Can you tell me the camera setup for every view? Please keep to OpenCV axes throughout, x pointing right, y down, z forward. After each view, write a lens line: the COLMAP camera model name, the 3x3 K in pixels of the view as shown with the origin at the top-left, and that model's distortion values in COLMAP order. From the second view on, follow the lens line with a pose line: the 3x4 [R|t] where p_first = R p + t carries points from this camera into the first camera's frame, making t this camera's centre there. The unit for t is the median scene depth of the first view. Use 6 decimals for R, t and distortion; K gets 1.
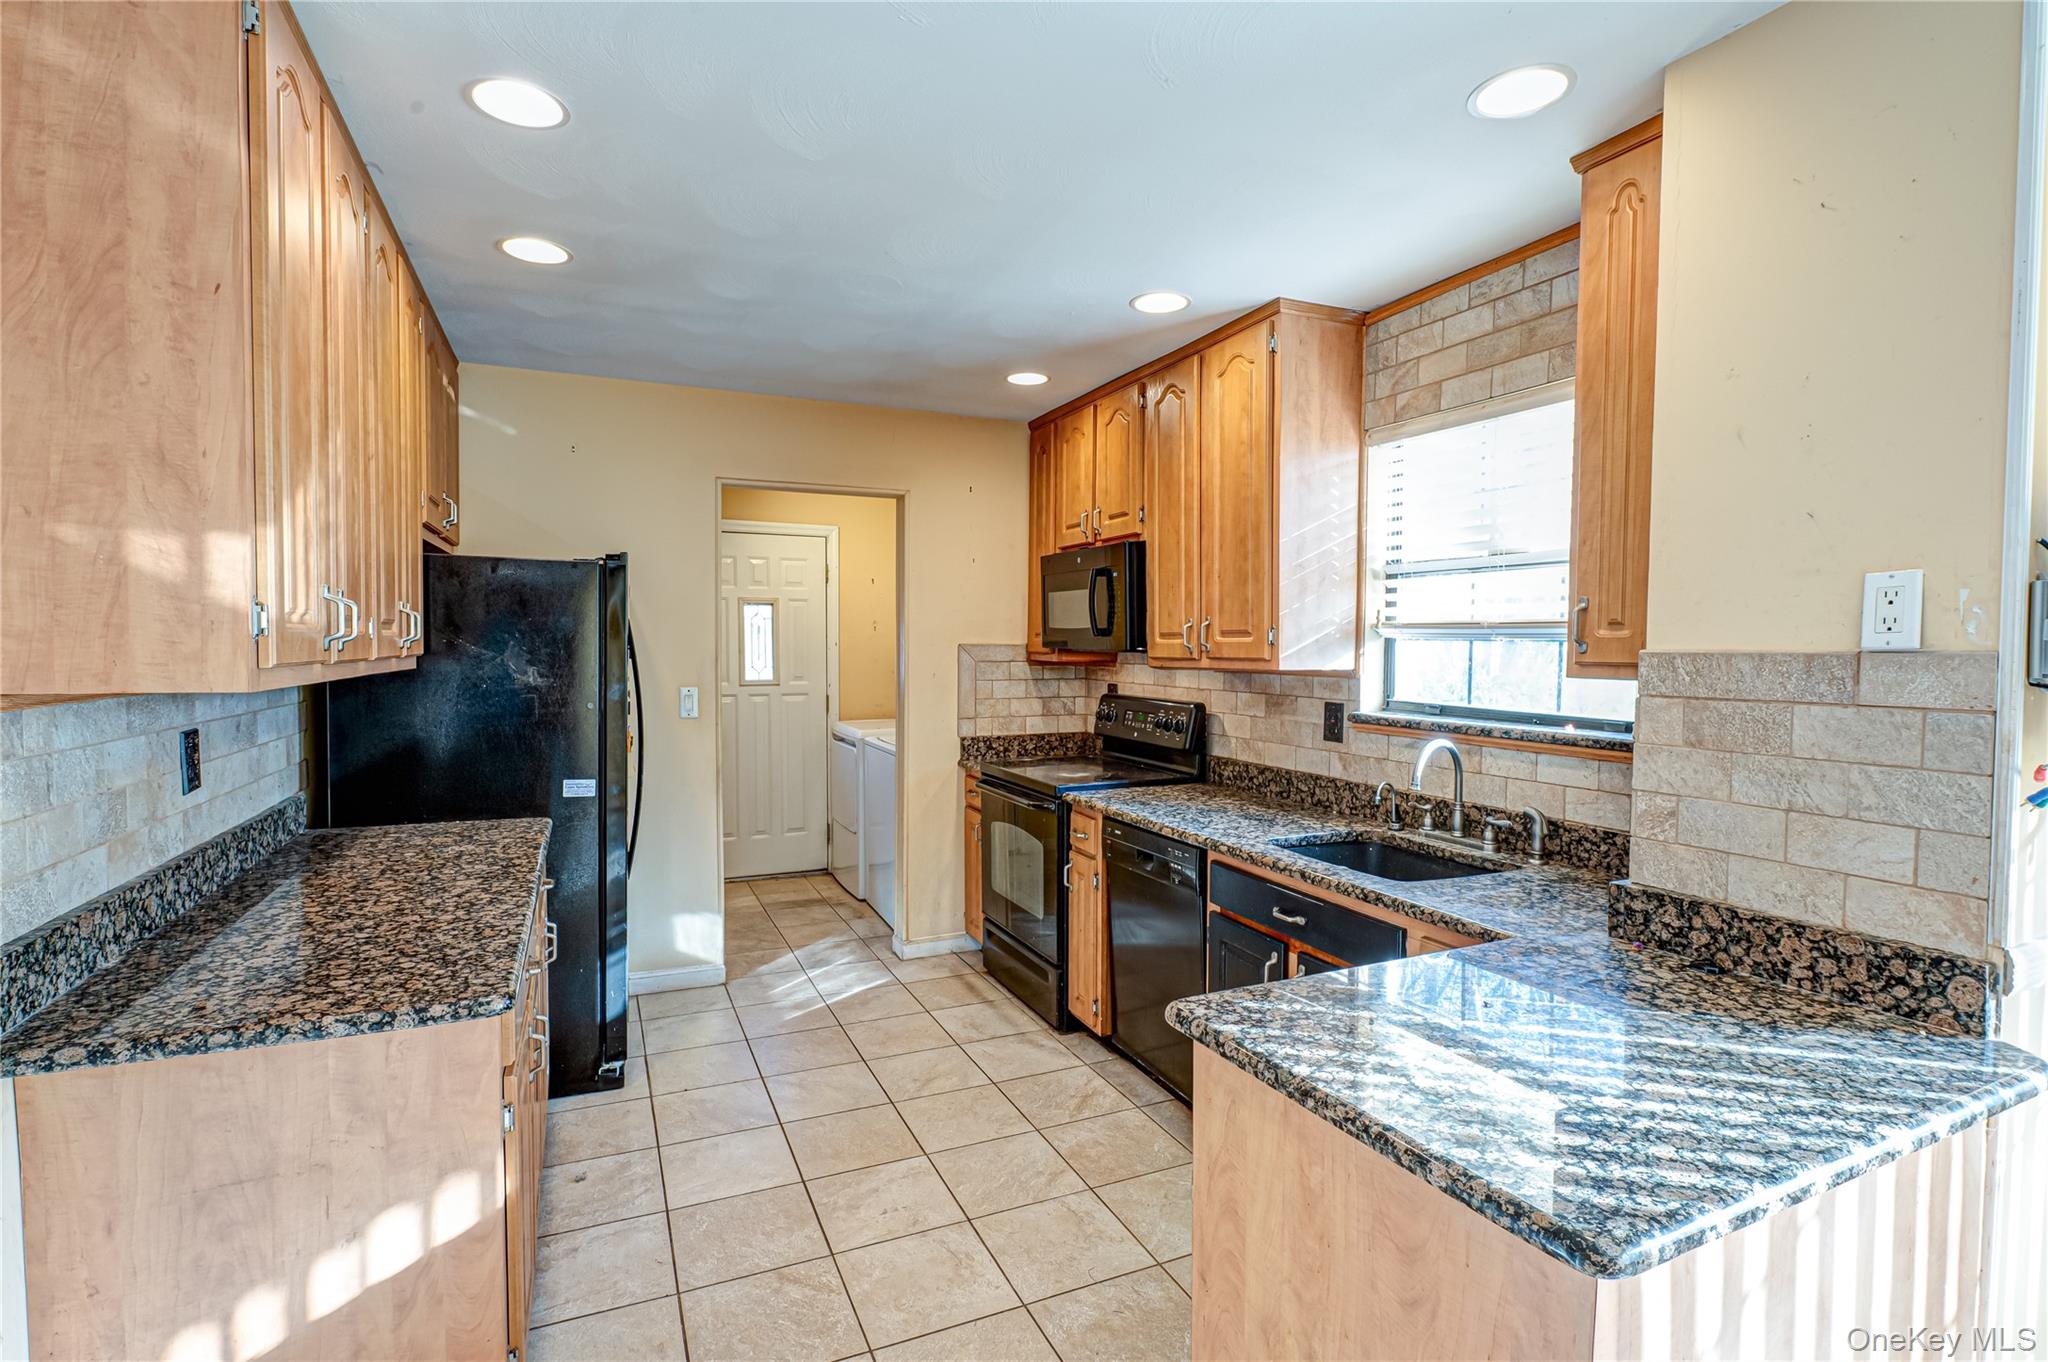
lens RADIAL K [[1008.9, 0, 1024.2], [0, 1008.9, 678.3], [0, 0, 1]] dist [-0.006838, -0.000788]
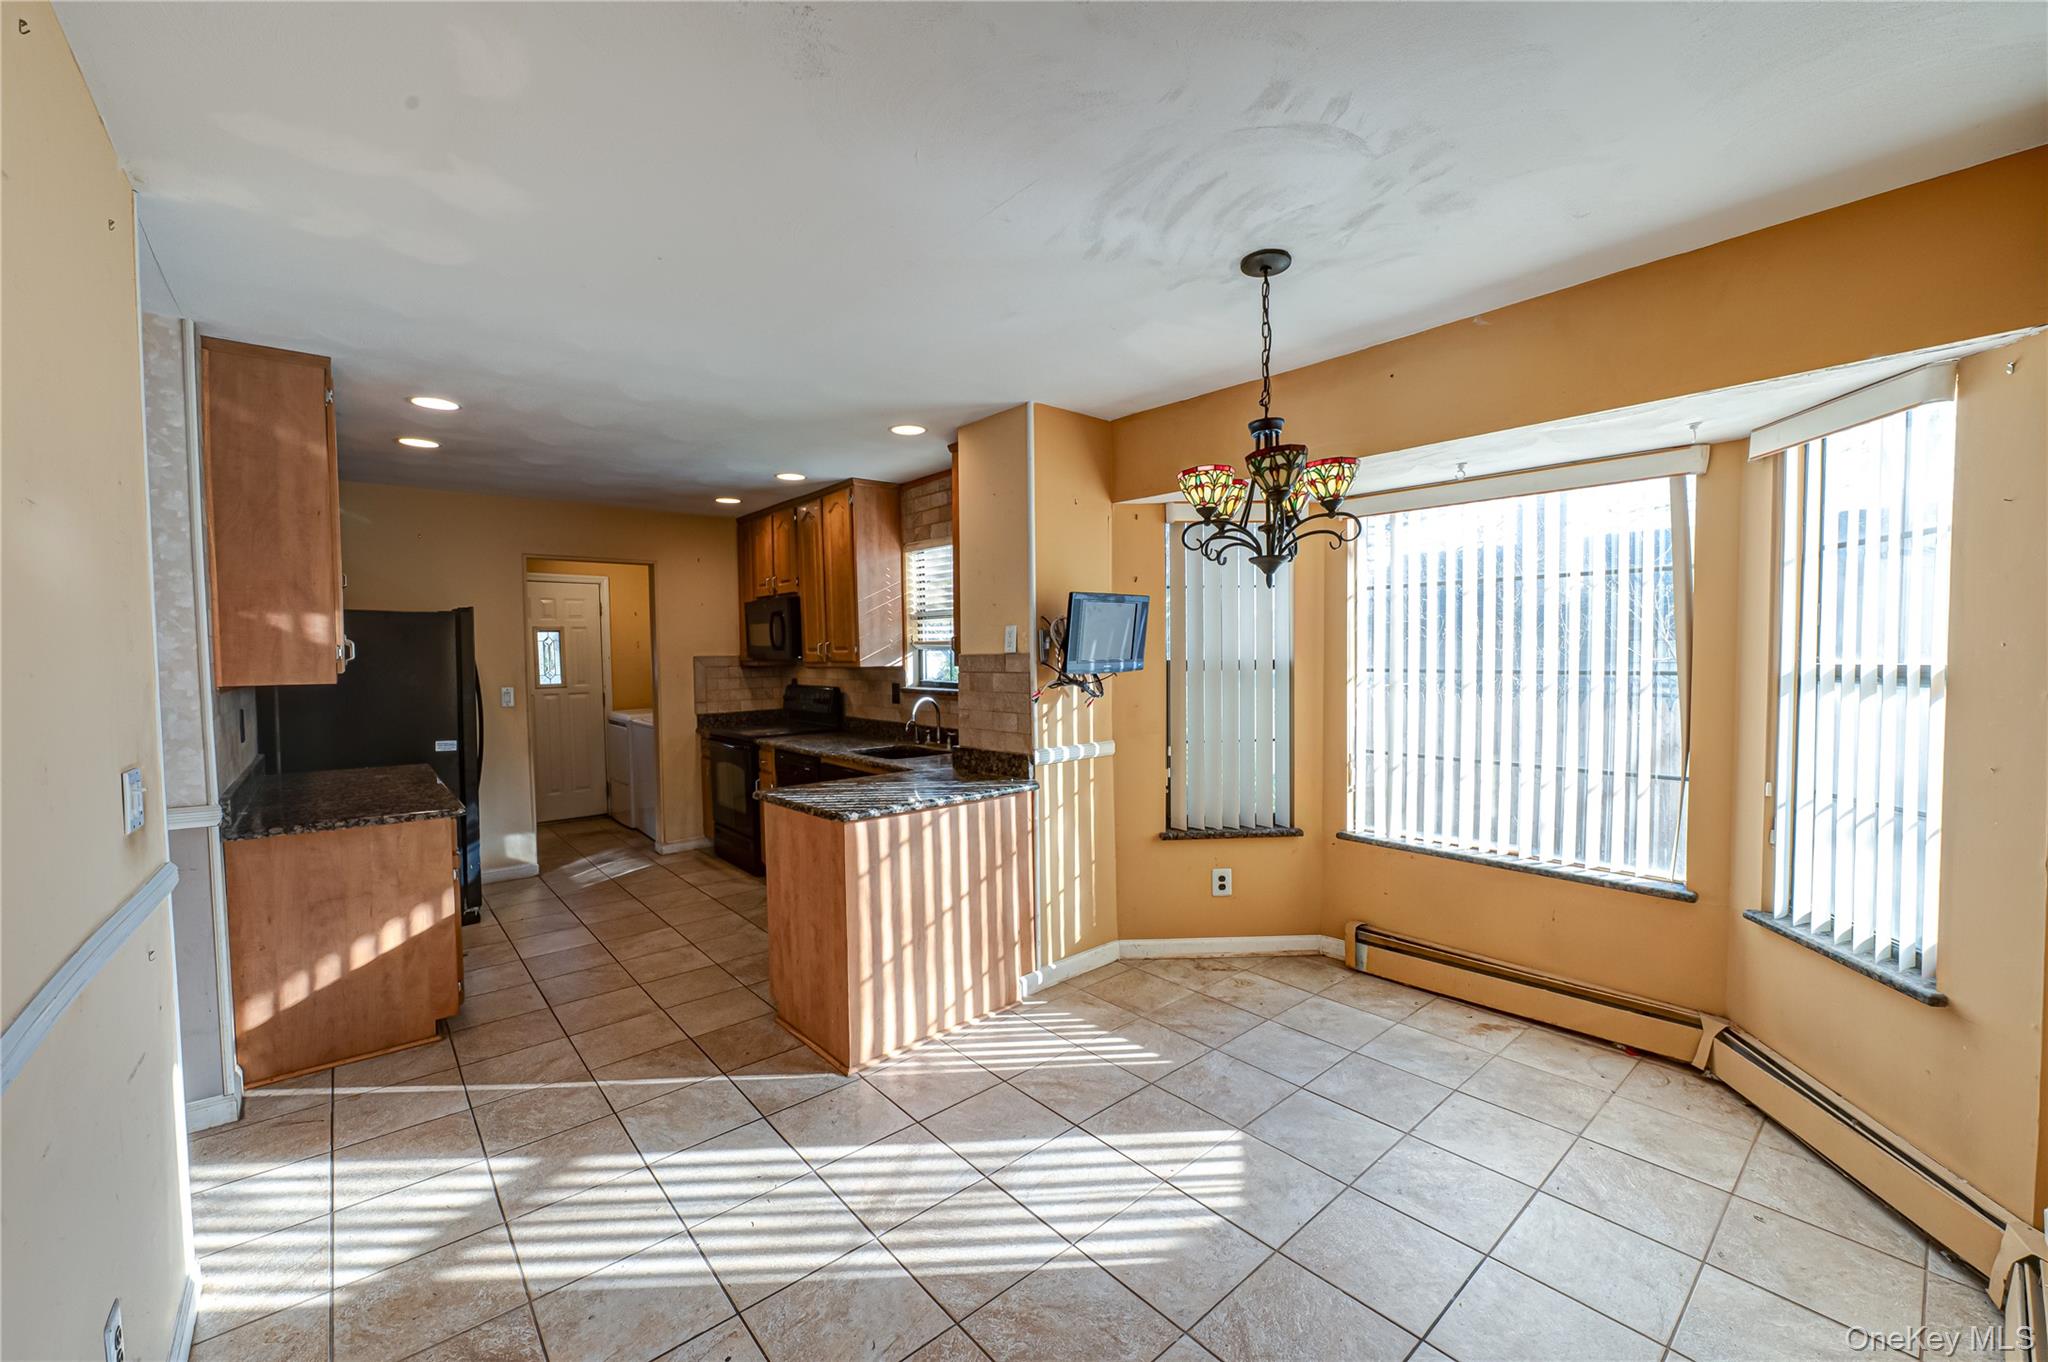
lens RADIAL K [[810.2, 0, 1030.4], [0, 810.2, 684.2], [0, 0, 1]] dist [-0.009378, -0.000207]
pose [[0.956132, -0.028837, 0.291515, 0.102440], [0.027255, 0.999583, 0.009487, 0.018372], [-0.291667, -0.001125, 0.956519, -0.562812]]
